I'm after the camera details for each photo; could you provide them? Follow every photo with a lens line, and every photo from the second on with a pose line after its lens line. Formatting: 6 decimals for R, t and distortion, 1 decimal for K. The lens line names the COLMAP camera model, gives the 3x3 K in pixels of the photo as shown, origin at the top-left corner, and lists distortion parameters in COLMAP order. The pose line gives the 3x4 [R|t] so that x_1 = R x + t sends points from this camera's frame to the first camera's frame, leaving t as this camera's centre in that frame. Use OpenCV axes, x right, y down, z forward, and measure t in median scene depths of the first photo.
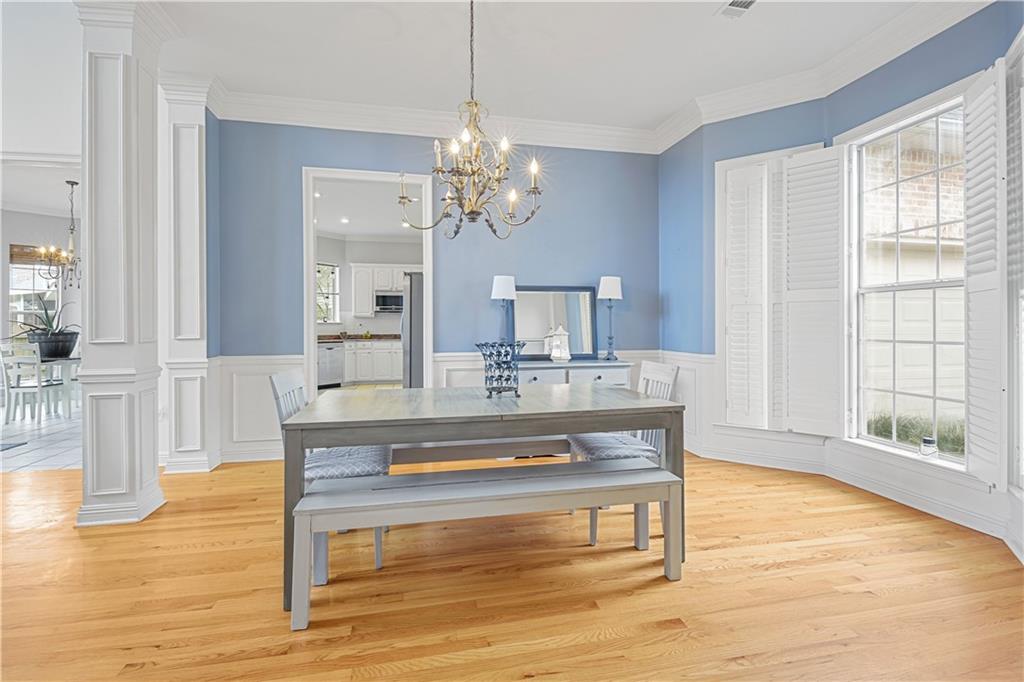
lens RADIAL K [[466.4, 0, 515.8], [0, 466.4, 326.8], [0, 0, 1]] dist [0.004427, -0.003337]
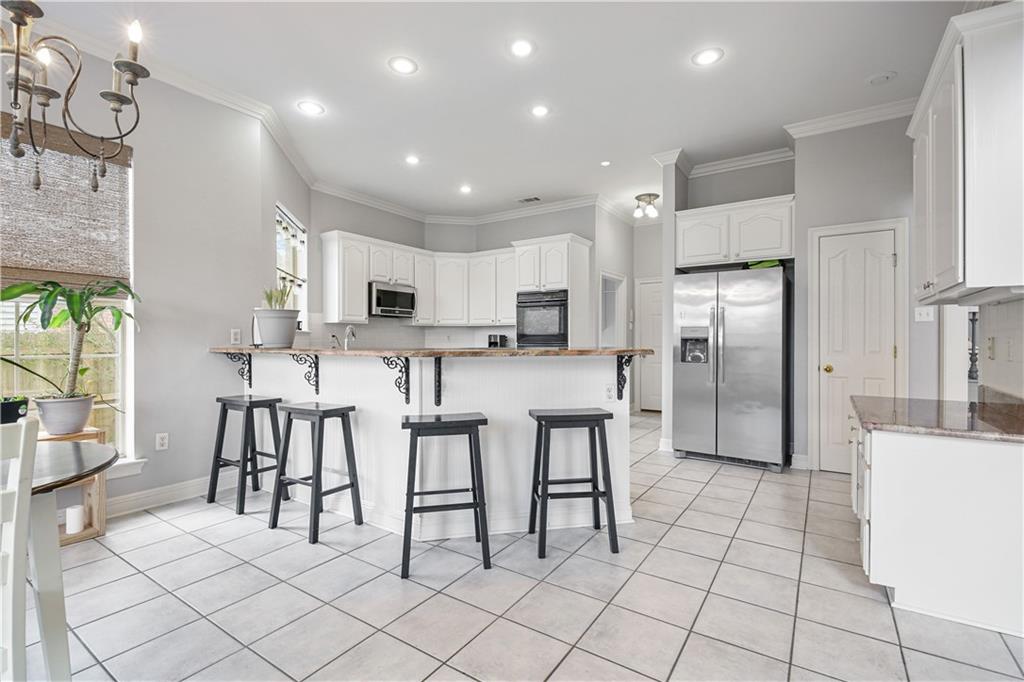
lens RADIAL K [[466.4, 0, 516.6], [0, 466.4, 342.1], [0, 0, 1]] dist [0.004427, -0.003337]
pose [[0.711133, 0.005066, 0.703039, -1.196132], [-0.006609, 0.999978, -0.000520, 0.004273], [-0.703026, -0.004277, 0.711151, 0.852503]]
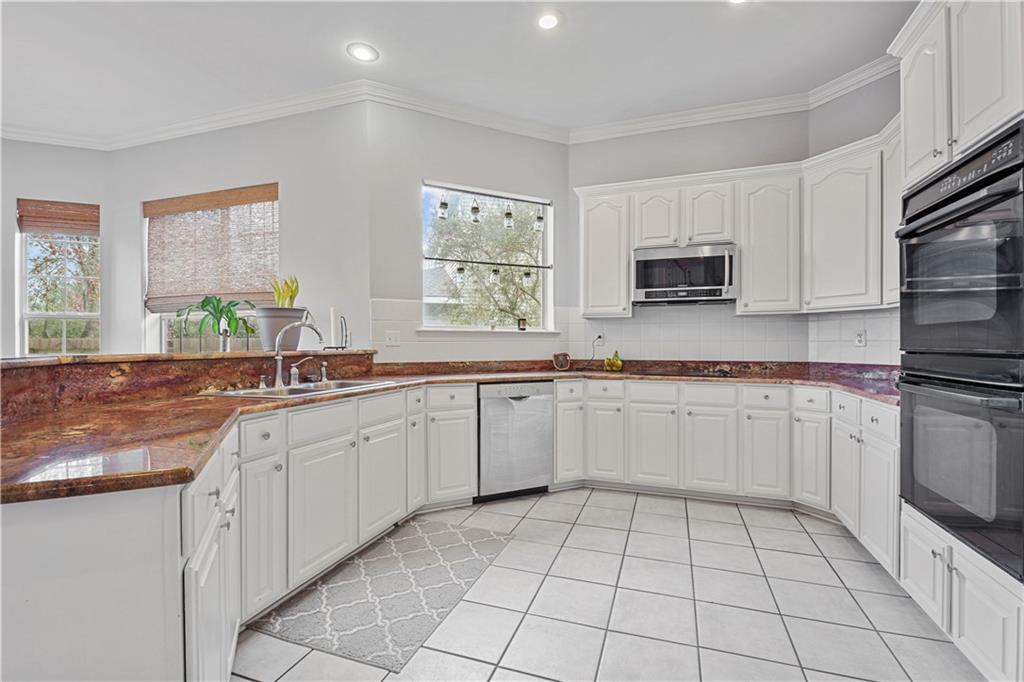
lens RADIAL K [[466.4, 0, 514.7], [0, 466.4, 342.0], [0, 0, 1]] dist [0.004427, -0.003337]
pose [[0.854475, 0.005620, -0.519462, -0.368311], [-0.003938, 0.999983, 0.004341, -0.002375], [0.519477, -0.001663, 0.854483, 1.227847]]
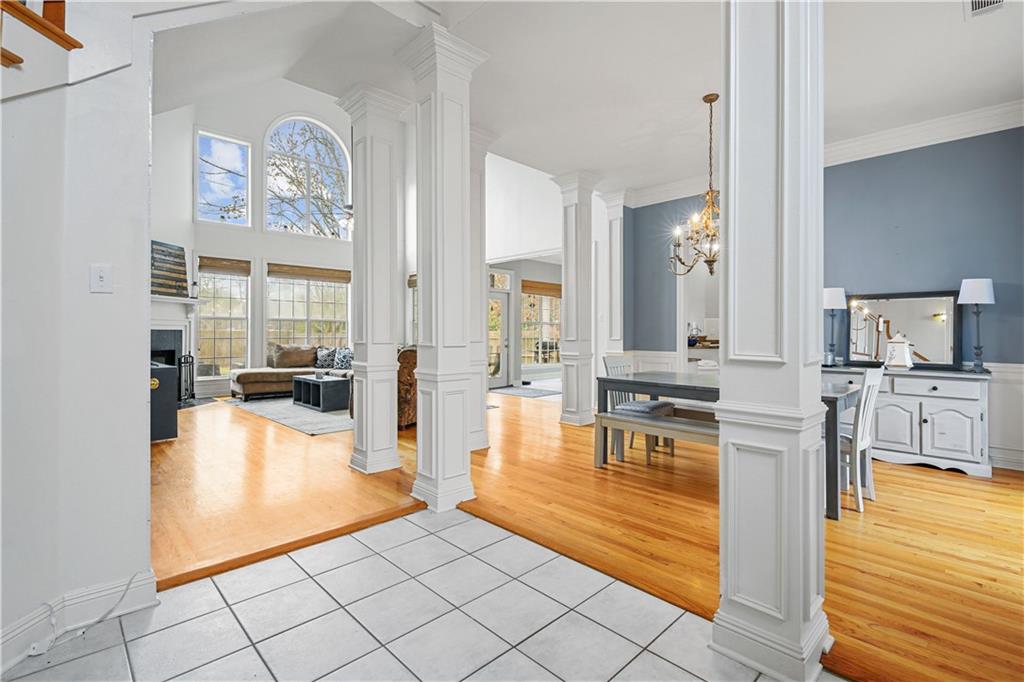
lens RADIAL K [[466.4, 0, 513.5], [0, 466.4, 335.7], [0, 0, 1]] dist [0.004427, -0.003337]
pose [[0.531485, 0.011577, -0.846989, 0.480703], [-0.003708, 0.999929, 0.011340, -0.005554], [0.847060, -0.002887, 0.531490, -0.212202]]
